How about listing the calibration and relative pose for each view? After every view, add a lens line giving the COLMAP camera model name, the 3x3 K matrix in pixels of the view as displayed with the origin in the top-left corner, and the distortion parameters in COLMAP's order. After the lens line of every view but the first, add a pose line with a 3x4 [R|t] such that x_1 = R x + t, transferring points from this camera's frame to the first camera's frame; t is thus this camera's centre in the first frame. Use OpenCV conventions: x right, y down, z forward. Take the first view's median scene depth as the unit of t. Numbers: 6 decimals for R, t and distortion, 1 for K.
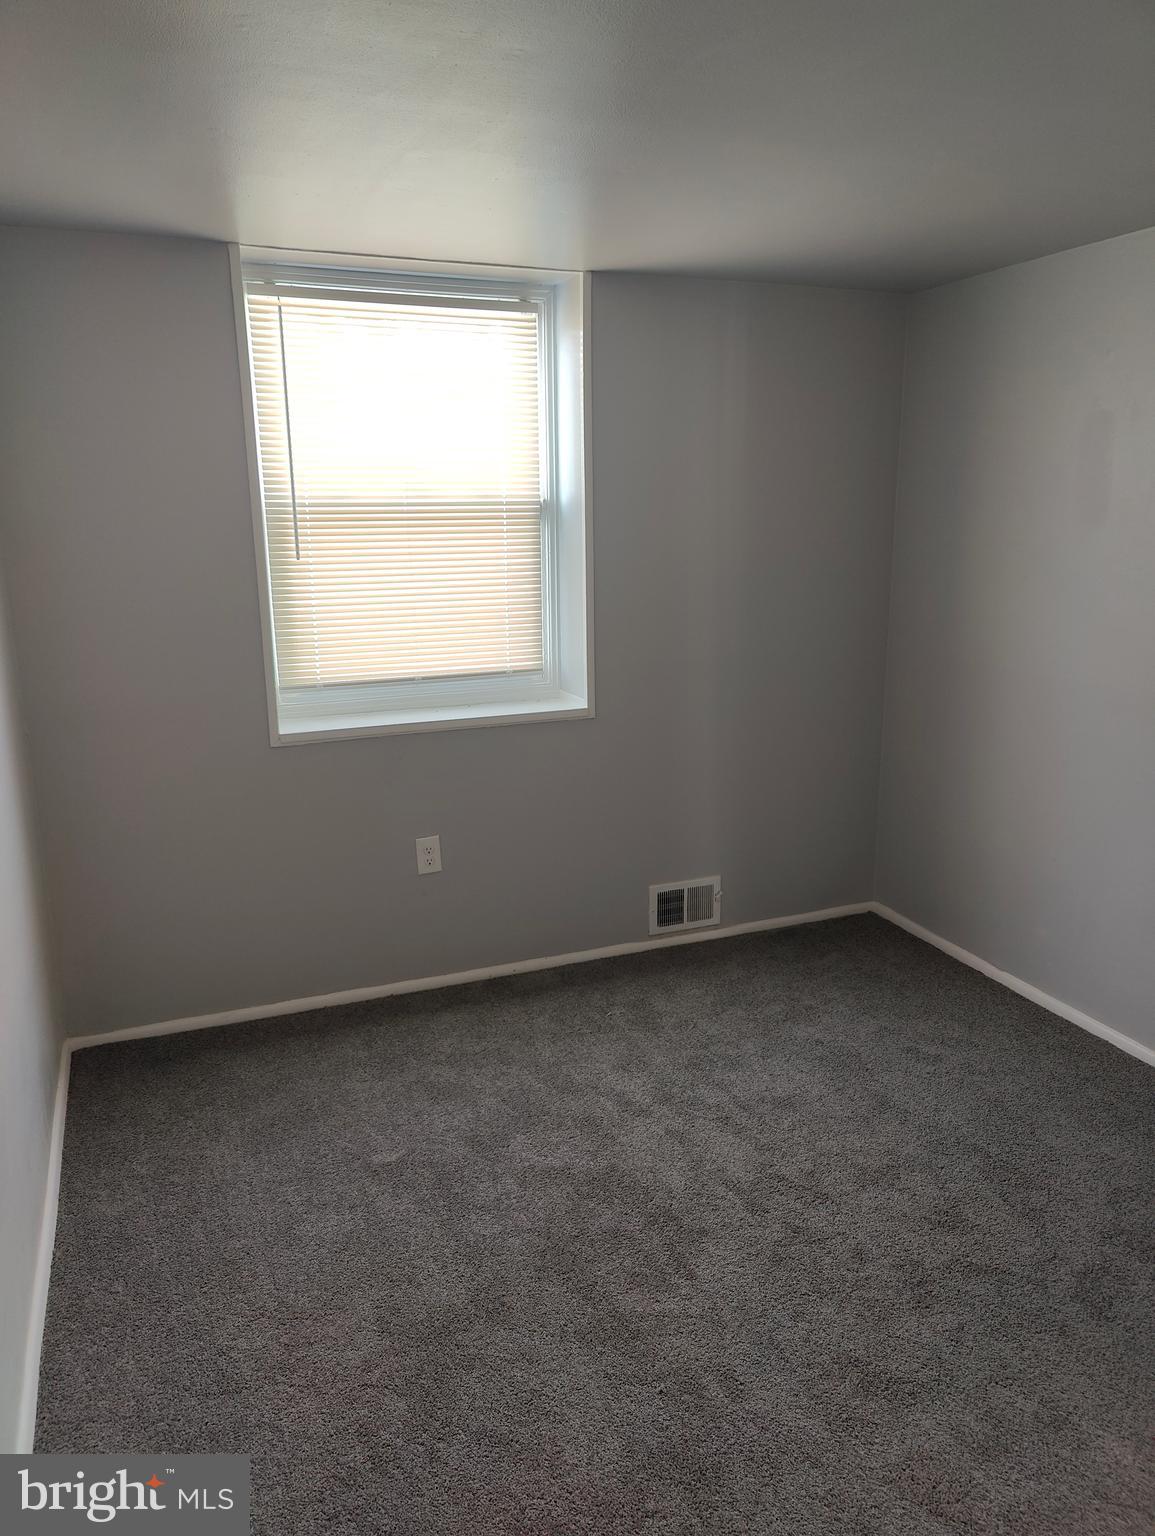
lens RADIAL K [[1071.1, 0, 587.1], [0, 1071.1, 772.7], [0, 0, 1]] dist [0.063293, -0.073748]
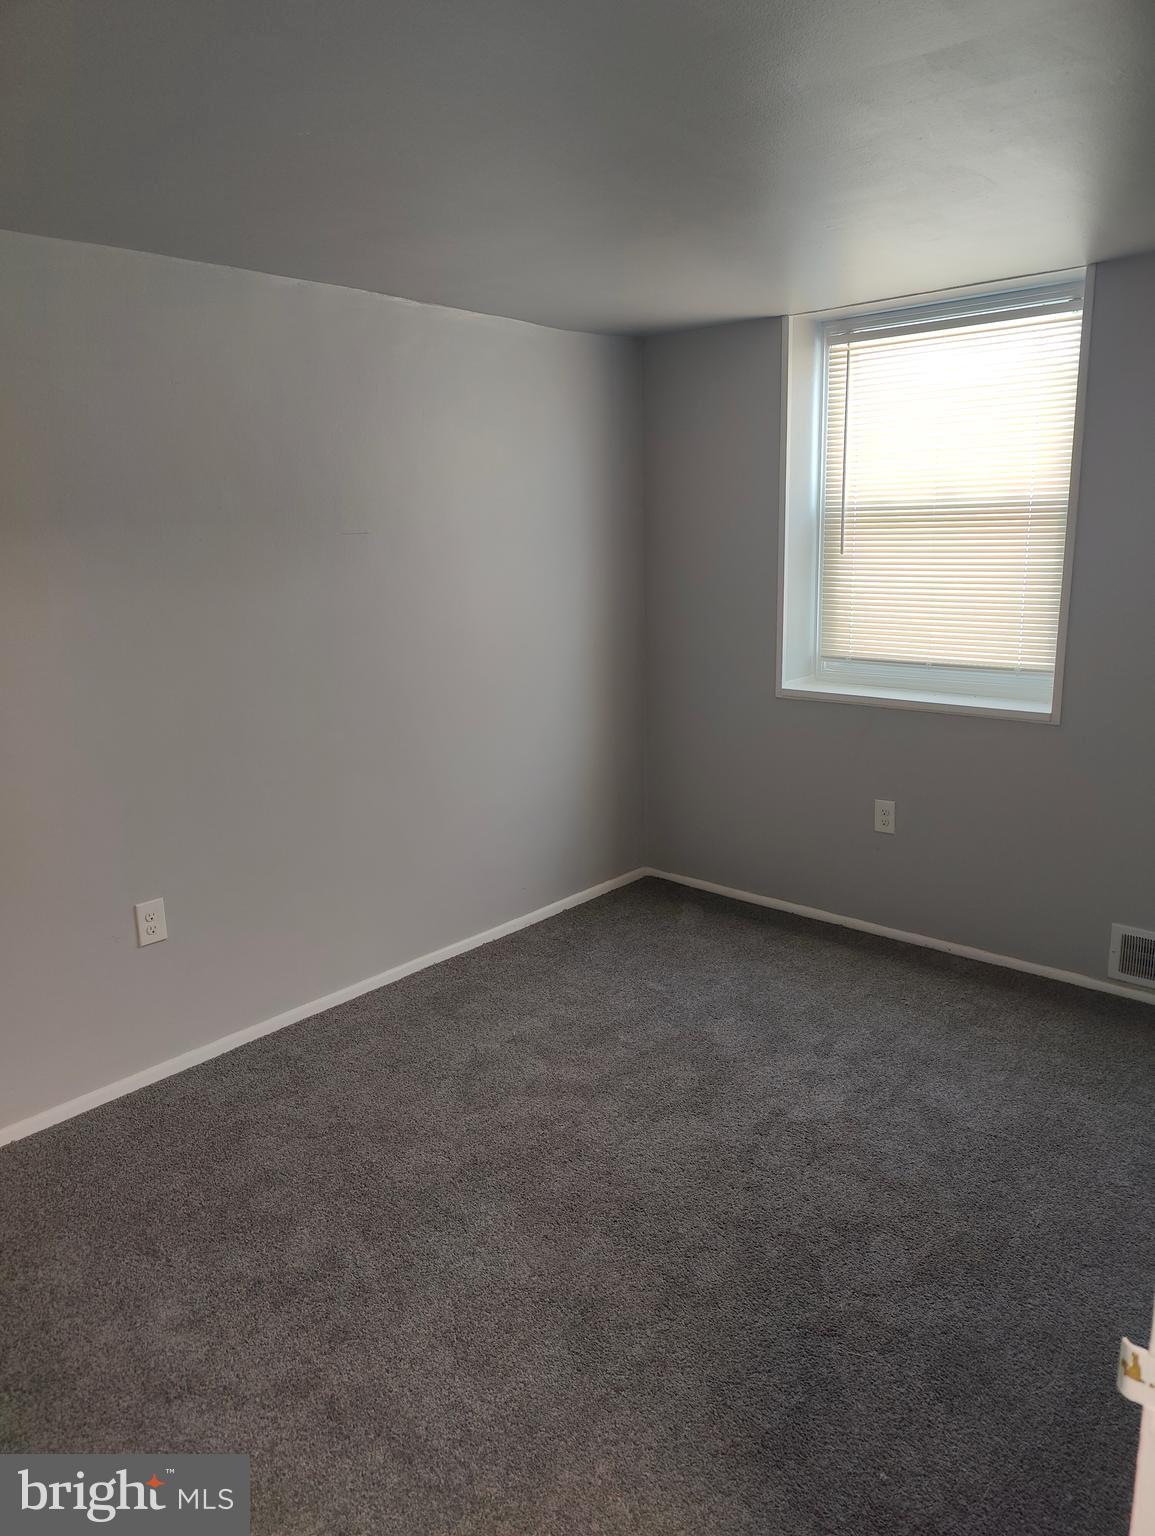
lens RADIAL K [[1071.1, 0, 587.1], [0, 1071.1, 772.7], [0, 0, 1]] dist [0.063293, -0.073748]
pose [[0.459012, 0.208279, -0.863671, 0.689927], [-0.197649, 0.971709, 0.129289, -0.053942], [0.866166, 0.111359, 0.487192, 0.168509]]
